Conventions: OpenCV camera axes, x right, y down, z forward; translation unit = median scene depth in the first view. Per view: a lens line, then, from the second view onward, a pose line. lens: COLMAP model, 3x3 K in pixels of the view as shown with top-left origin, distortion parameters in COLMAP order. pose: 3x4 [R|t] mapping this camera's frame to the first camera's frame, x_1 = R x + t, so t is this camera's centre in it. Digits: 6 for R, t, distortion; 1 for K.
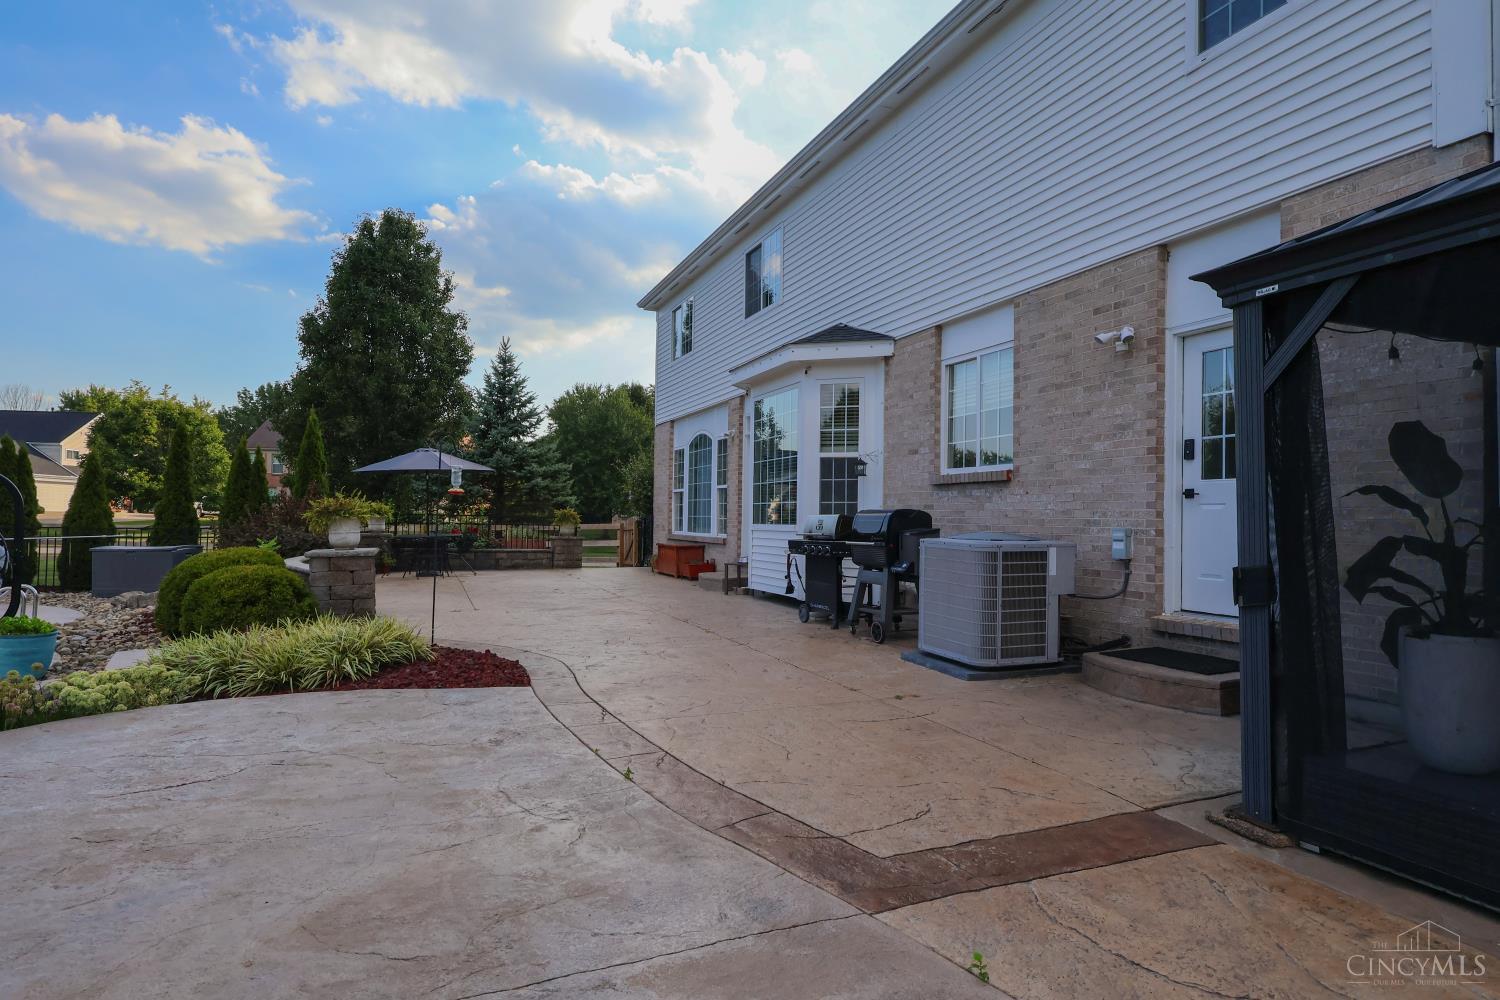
lens RADIAL K [[812.8, 0, 744.0], [0, 812.8, 498.5], [0, 0, 1]] dist [-0.013161, 0.001788]
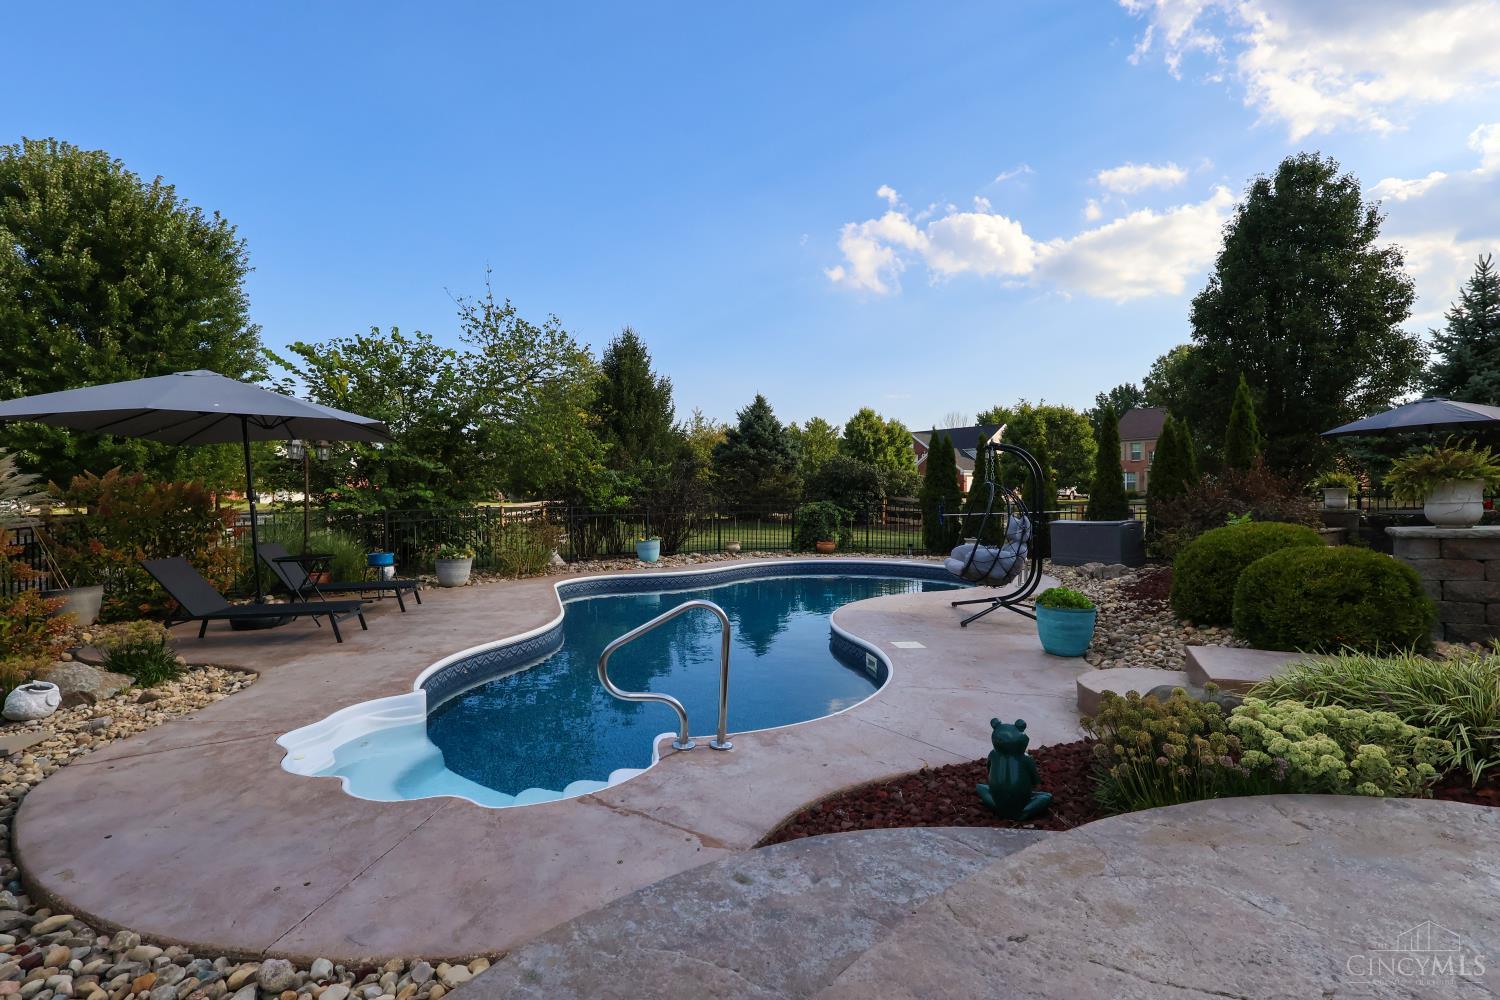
lens RADIAL K [[693.8, 0, 750.5], [0, 693.8, 500.8], [0, 0, 1]] dist [0.001077, -0.000441]
pose [[0.524019, -0.010285, -0.851645, -0.221018], [0.032175, 0.999452, 0.007728, 0.012246], [0.851099, -0.031451, 0.524063, 0.138362]]
